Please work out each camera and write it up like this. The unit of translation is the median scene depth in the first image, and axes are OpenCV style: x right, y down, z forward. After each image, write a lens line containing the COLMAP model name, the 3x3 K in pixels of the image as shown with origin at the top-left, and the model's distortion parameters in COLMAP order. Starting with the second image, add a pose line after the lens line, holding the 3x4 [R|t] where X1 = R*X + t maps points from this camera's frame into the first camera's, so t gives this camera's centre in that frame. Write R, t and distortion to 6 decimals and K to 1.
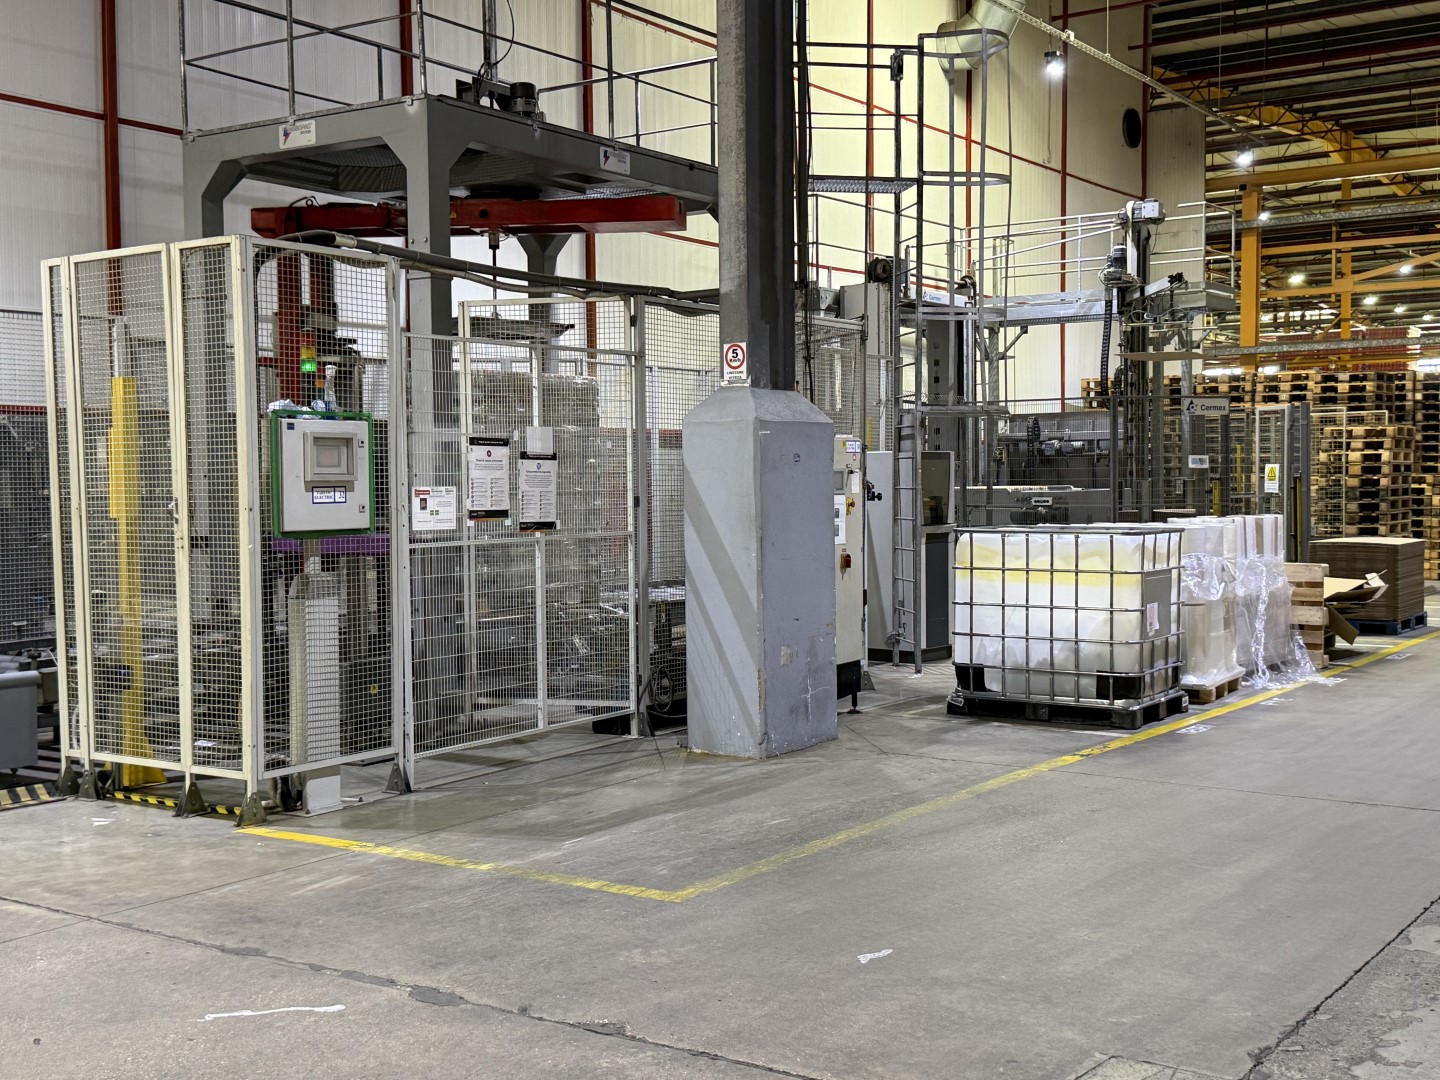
lens RADIAL K [[1702.5, 0, 722.6], [0, 1702.5, 538.2], [0, 0, 1]] dist [0.077789, 0.000000]
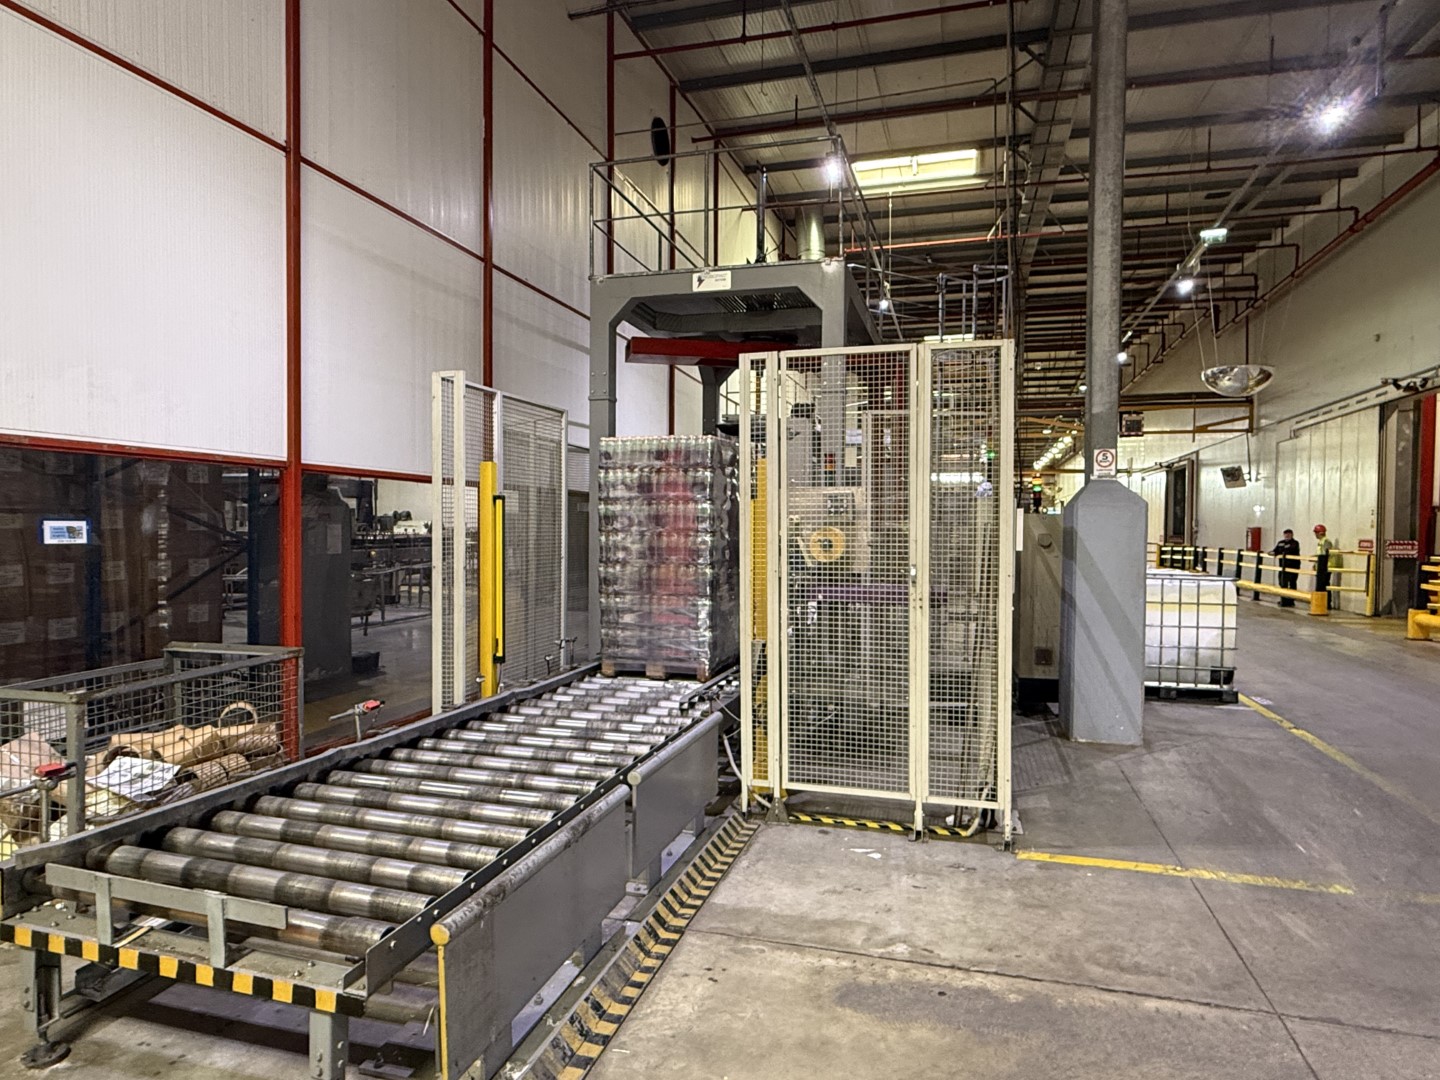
lens RADIAL K [[895.1, 0, 713.4], [0, 895.1, 548.8], [0, 0, 1]] dist [0.009129, 0.000734]
pose [[0.951883, 0.007364, 0.306373, -0.477938], [-0.003952, 0.999923, -0.011755, -0.019904], [-0.306436, 0.009979, 0.951839, 0.354382]]
